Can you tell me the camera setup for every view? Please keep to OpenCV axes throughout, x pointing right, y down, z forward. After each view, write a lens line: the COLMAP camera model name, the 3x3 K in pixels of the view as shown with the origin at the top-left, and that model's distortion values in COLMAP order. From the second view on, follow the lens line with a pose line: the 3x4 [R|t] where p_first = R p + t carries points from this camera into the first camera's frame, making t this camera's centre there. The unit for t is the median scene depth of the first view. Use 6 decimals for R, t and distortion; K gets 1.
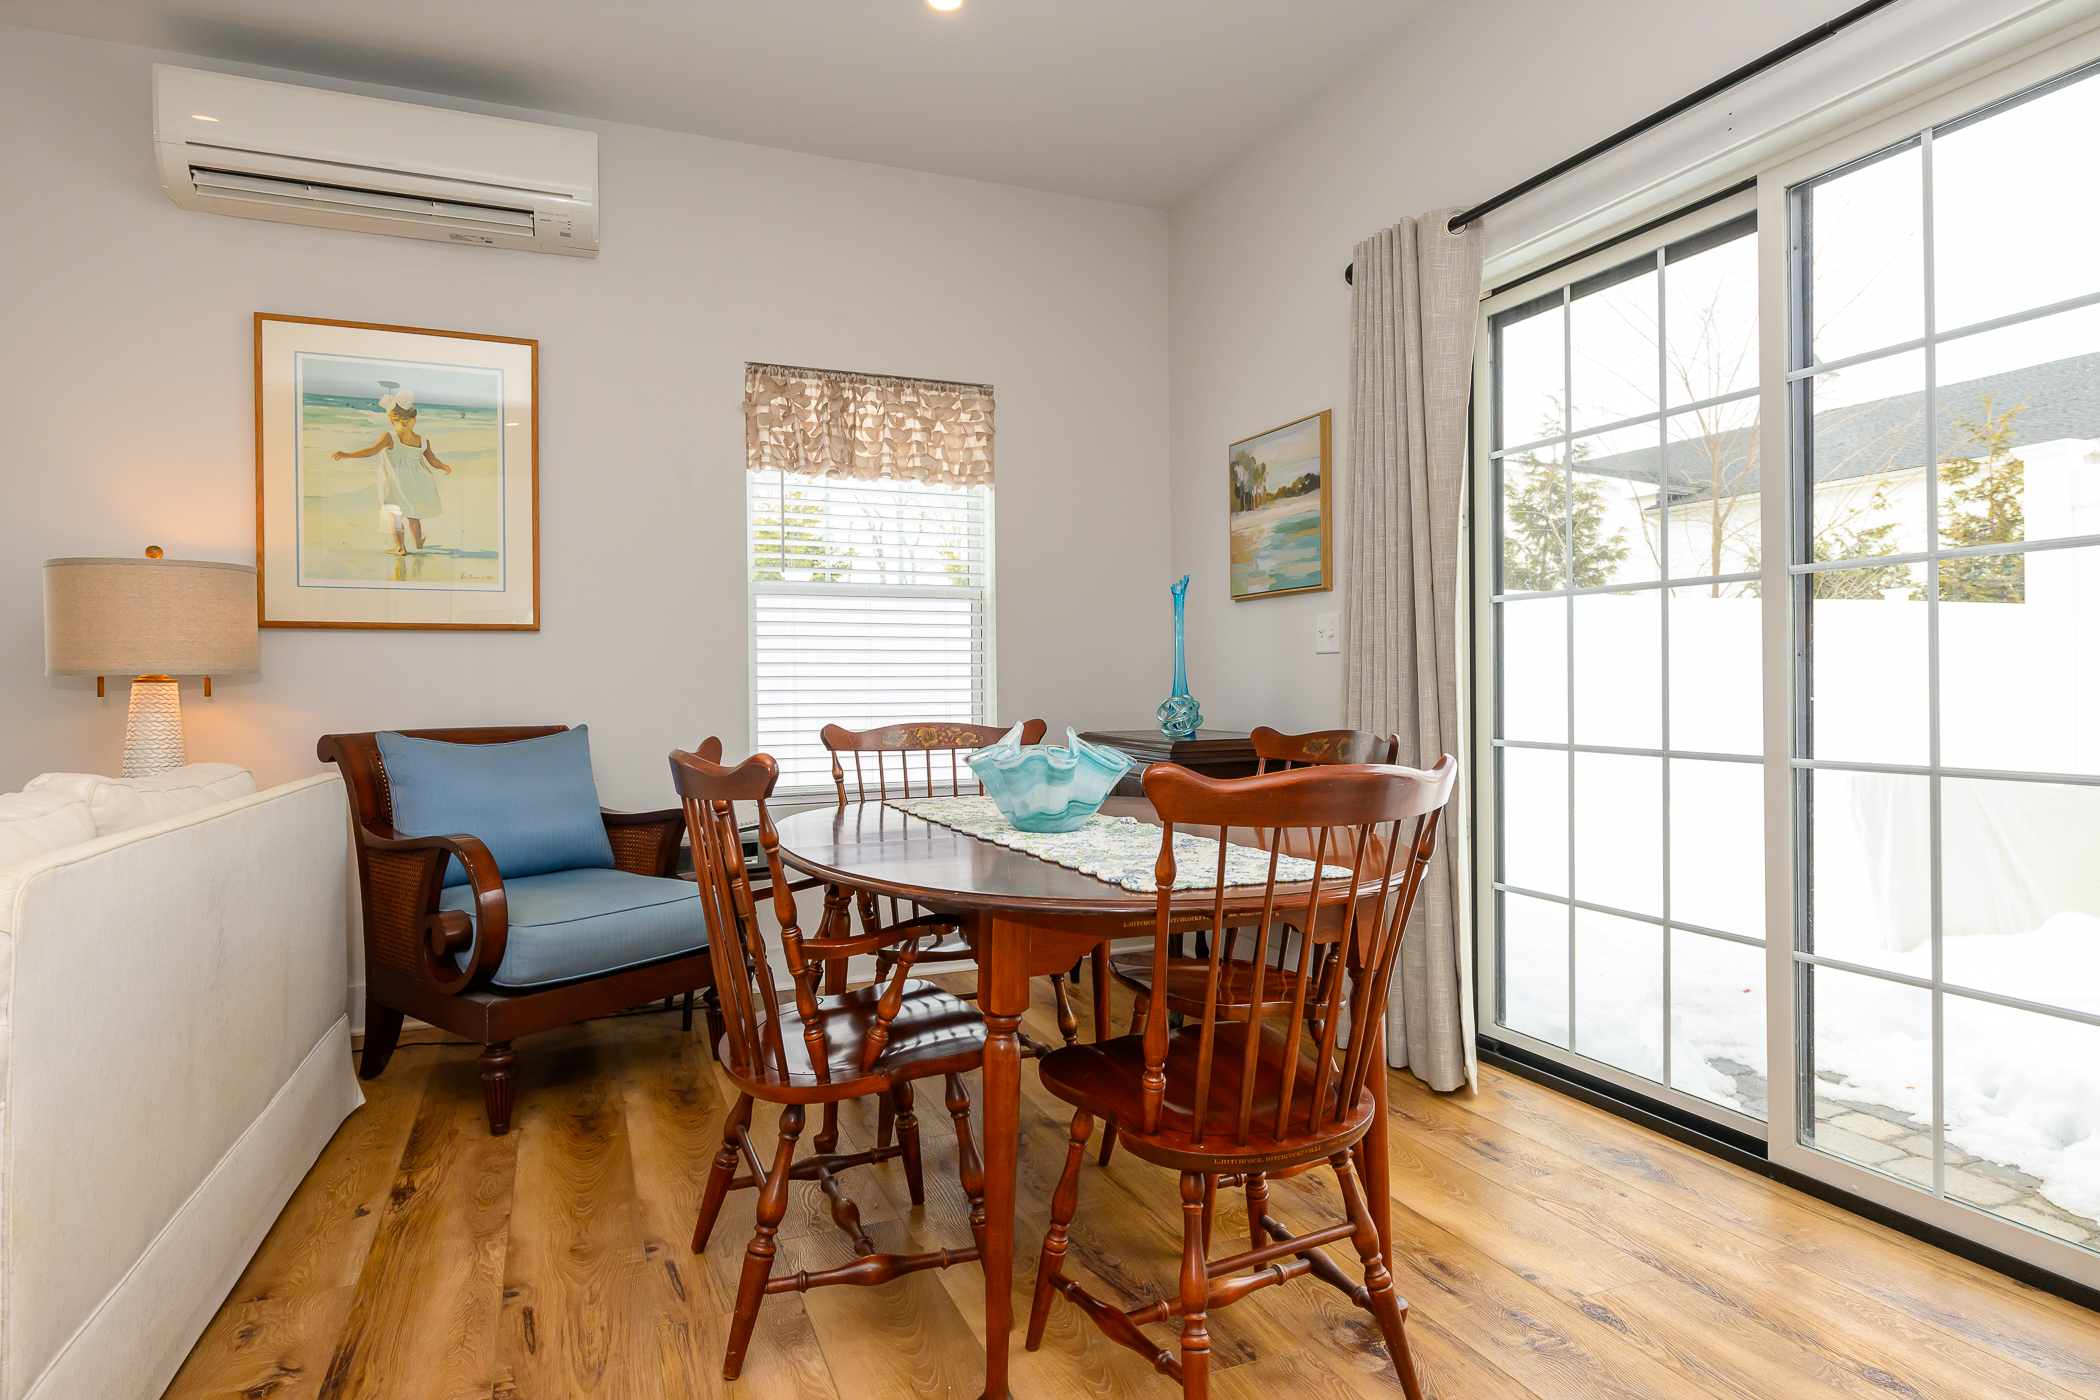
lens RADIAL K [[1203.3, 0, 1050.0], [0, 1203.3, 700.0], [0, 0, 1]] dist [0.003201, 0.000769]
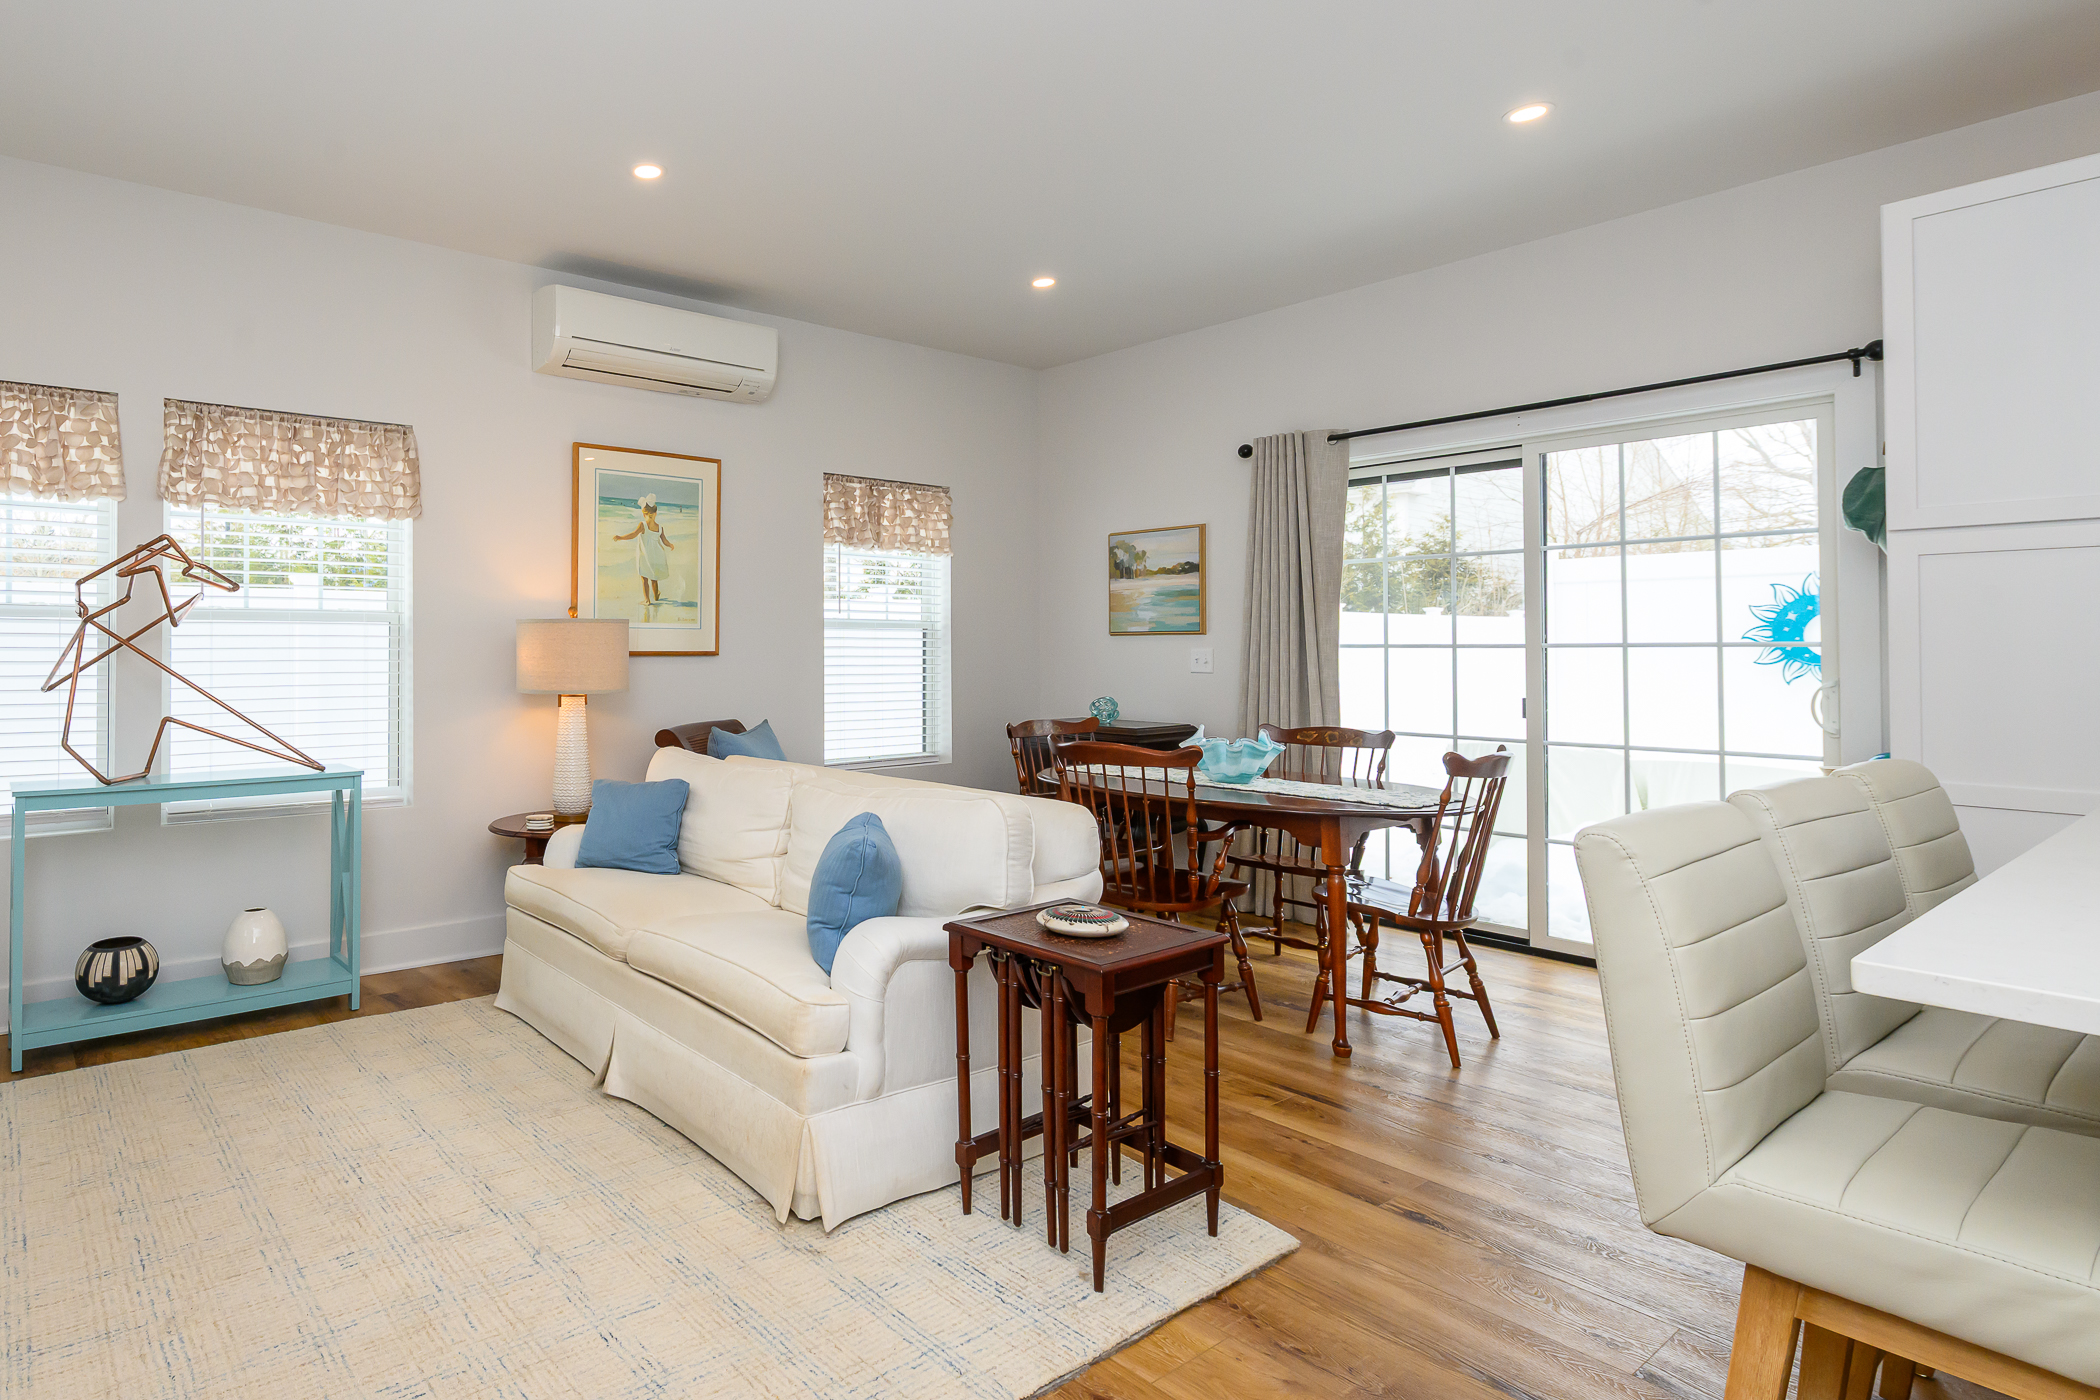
lens RADIAL K [[862.3, 0, 1046.0], [0, 862.3, 681.1], [0, 0, 1]] dist [-0.000459, -0.001940]
pose [[0.980915, 0.007381, 0.194295, -0.200401], [-0.005009, 0.999907, -0.012695, -0.012104], [-0.194371, 0.011480, 0.980861, -0.099608]]
